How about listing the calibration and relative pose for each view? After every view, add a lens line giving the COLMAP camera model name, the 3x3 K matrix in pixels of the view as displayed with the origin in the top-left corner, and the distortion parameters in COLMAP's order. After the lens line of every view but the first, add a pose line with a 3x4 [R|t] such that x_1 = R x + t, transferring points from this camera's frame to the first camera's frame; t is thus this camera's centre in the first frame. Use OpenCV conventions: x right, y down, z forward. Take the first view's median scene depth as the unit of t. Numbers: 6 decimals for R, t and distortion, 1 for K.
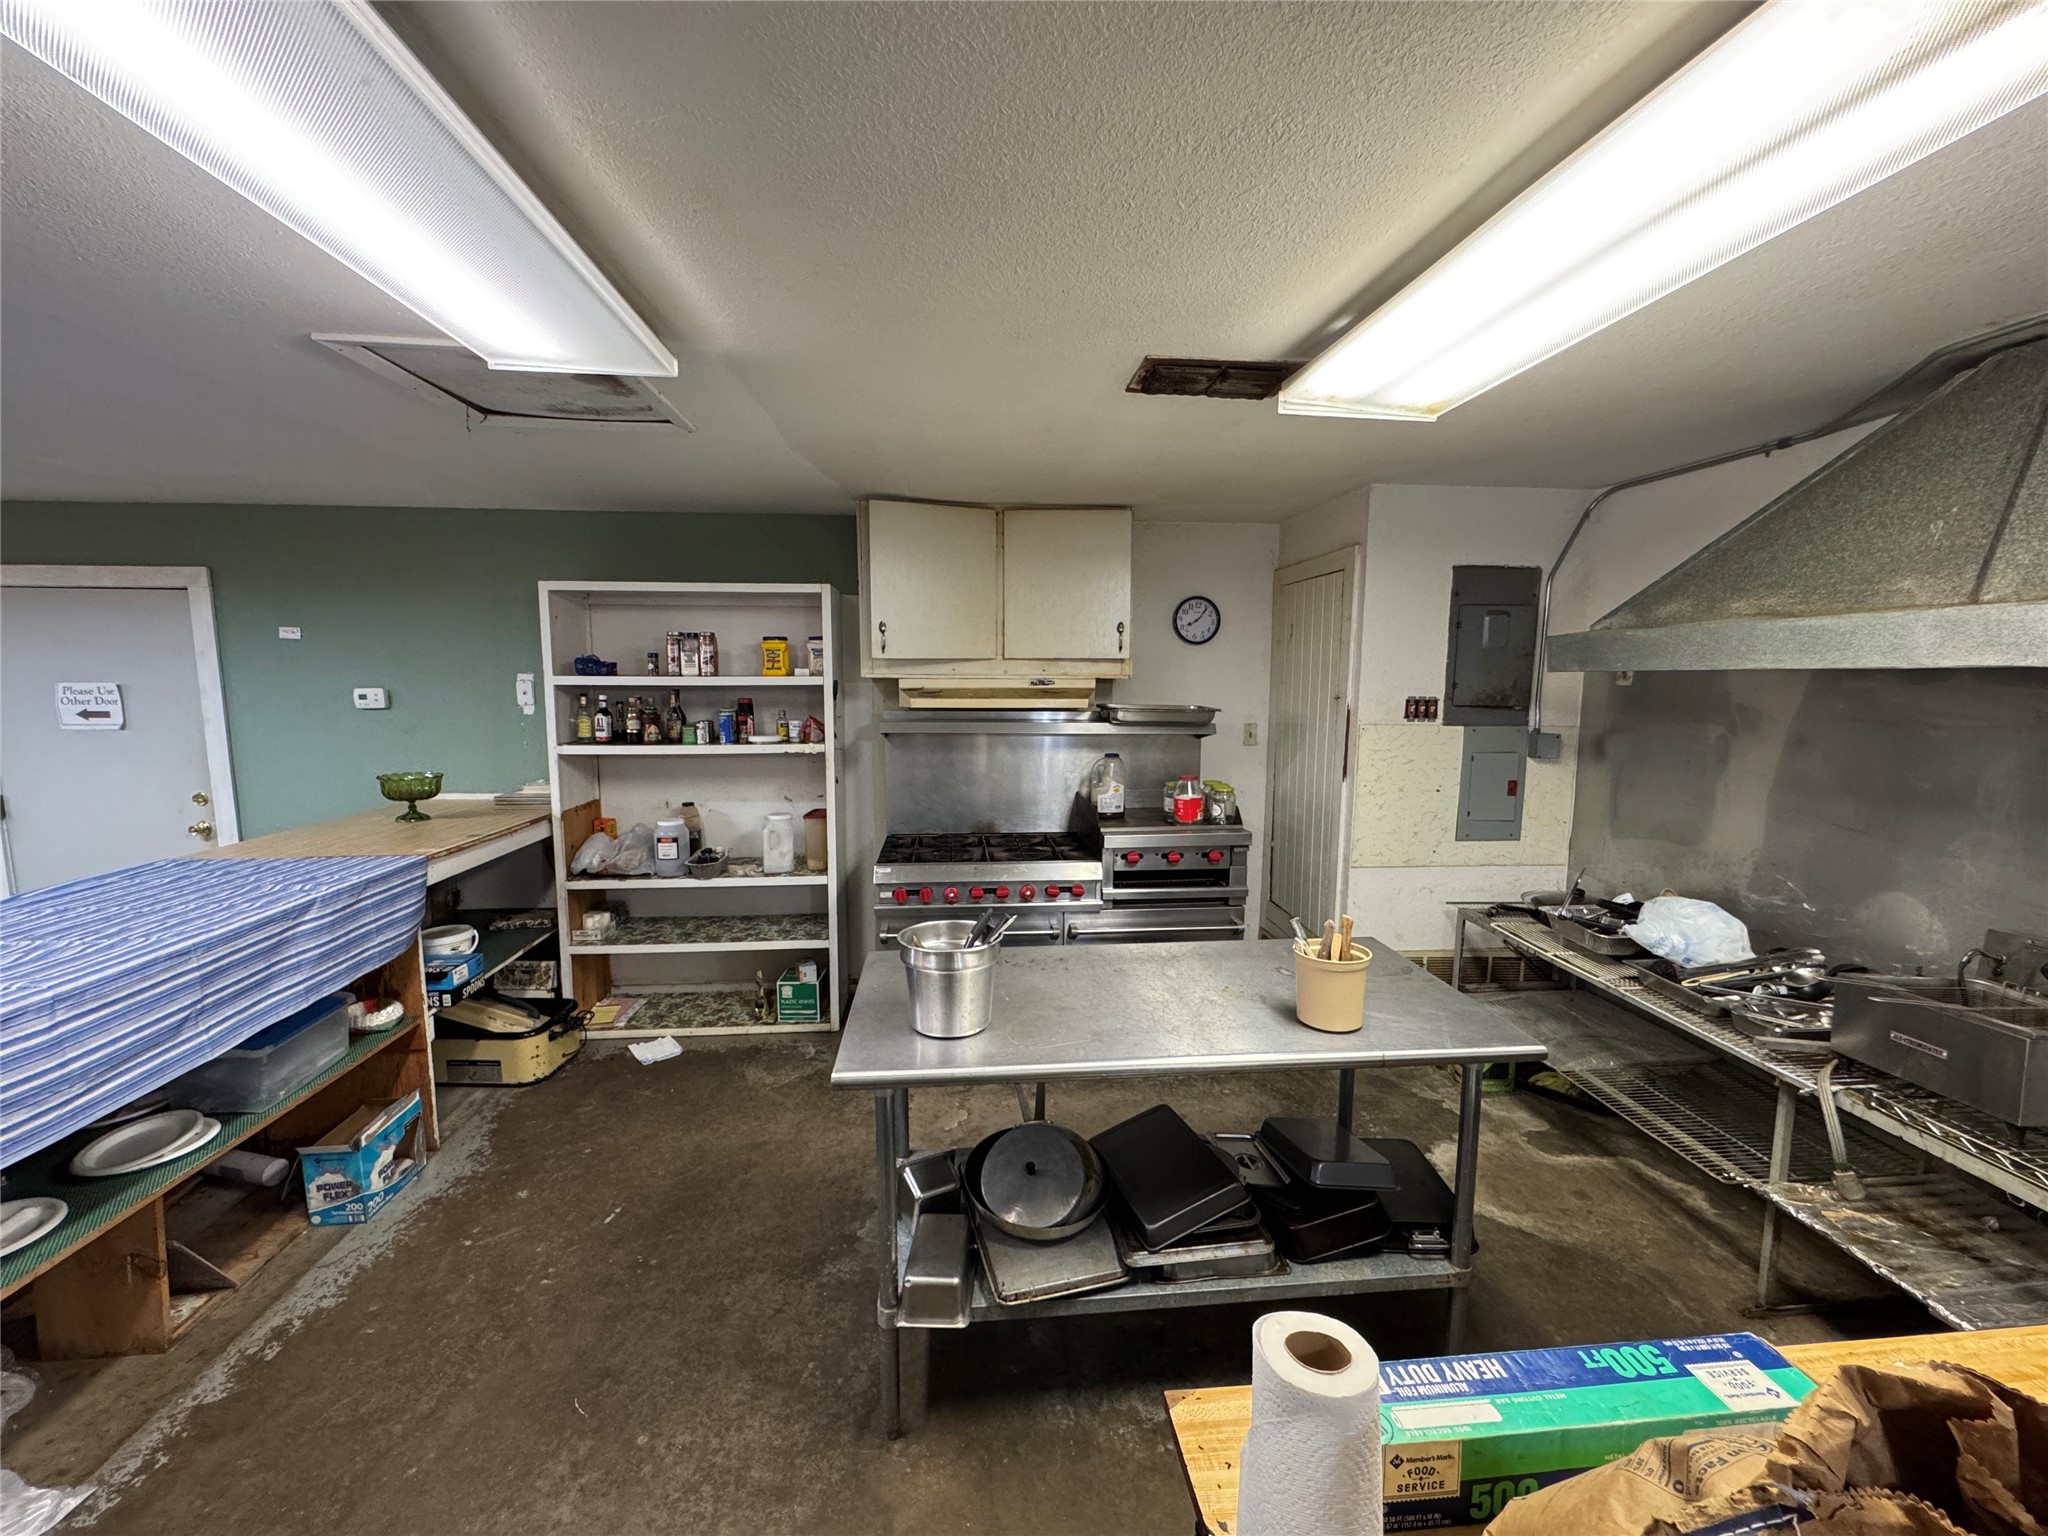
lens RADIAL K [[821.1, 0, 1024.5], [0, 821.1, 768.4], [0, 0, 1]] dist [-0.003182, 0.000301]
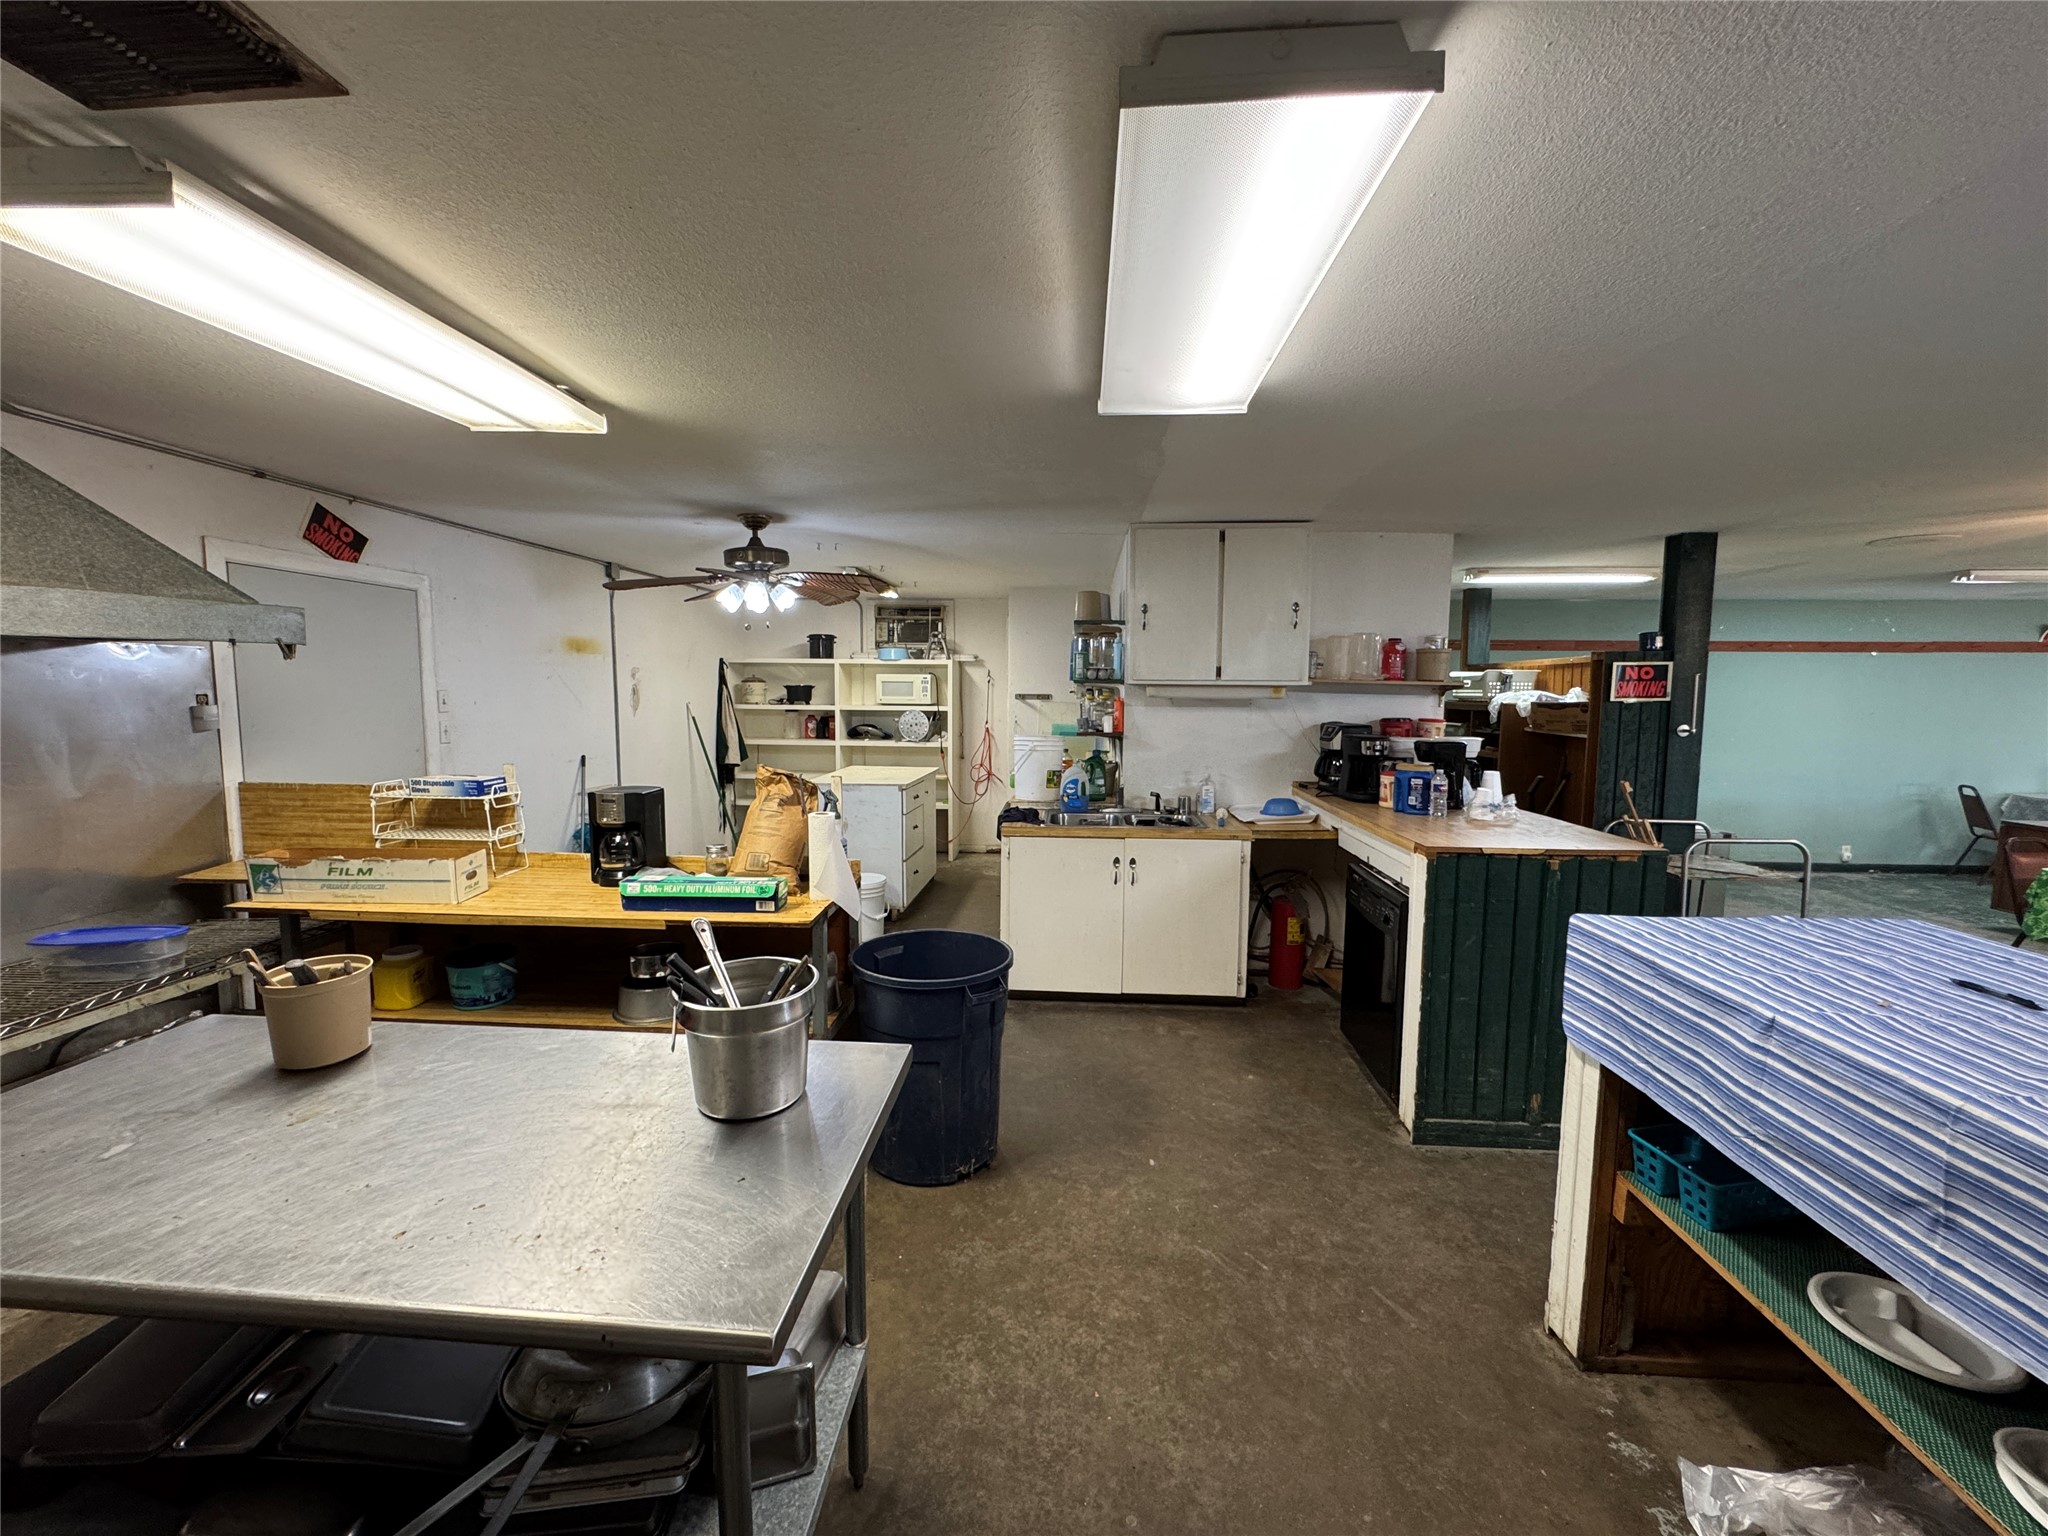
lens RADIAL K [[821.1, 0, 1024.5], [0, 821.1, 768.4], [0, 0, 1]] dist [-0.003182, 0.000301]
pose [[-0.986912, -0.028845, 0.158662, -0.233251], [0.006626, 0.975789, 0.218616, -0.077417], [-0.161126, 0.216806, -0.962826, 0.833741]]
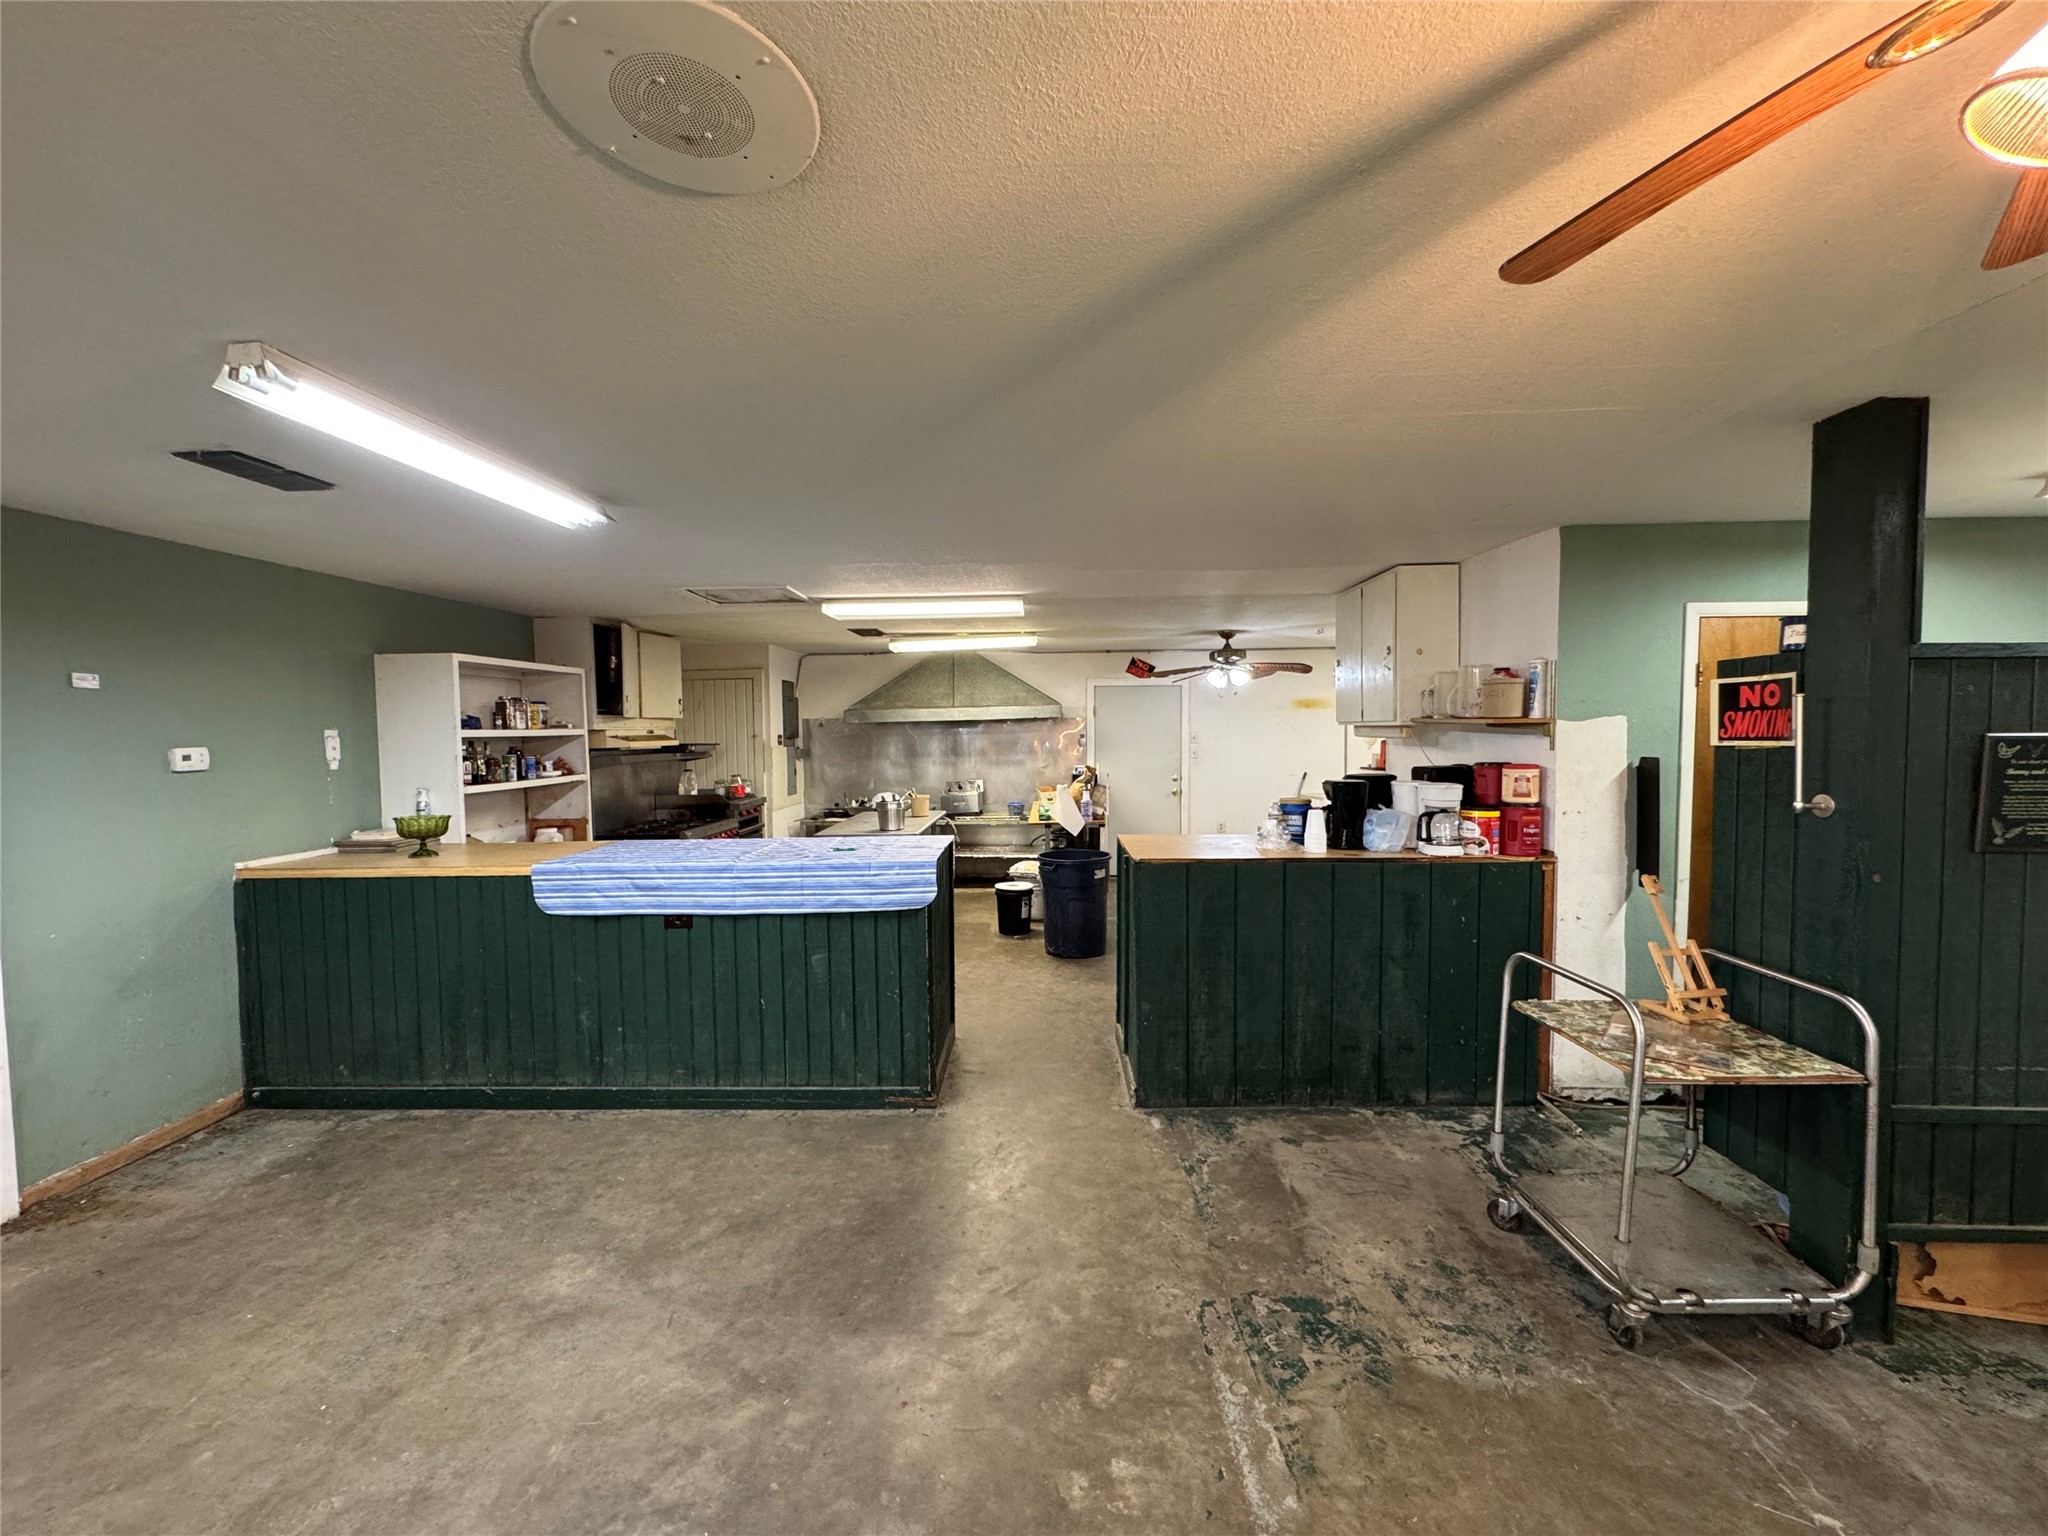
lens RADIAL K [[817.9, 0, 1016.8], [0, 817.9, 768.6], [0, 0, 1]] dist [-0.001973, -0.000036]
pose [[0.133879, -0.056360, 0.989394, -1.634010], [0.132295, 0.990462, 0.038520, 0.007170], [-0.982128, 0.125735, 0.140058, 0.020029]]
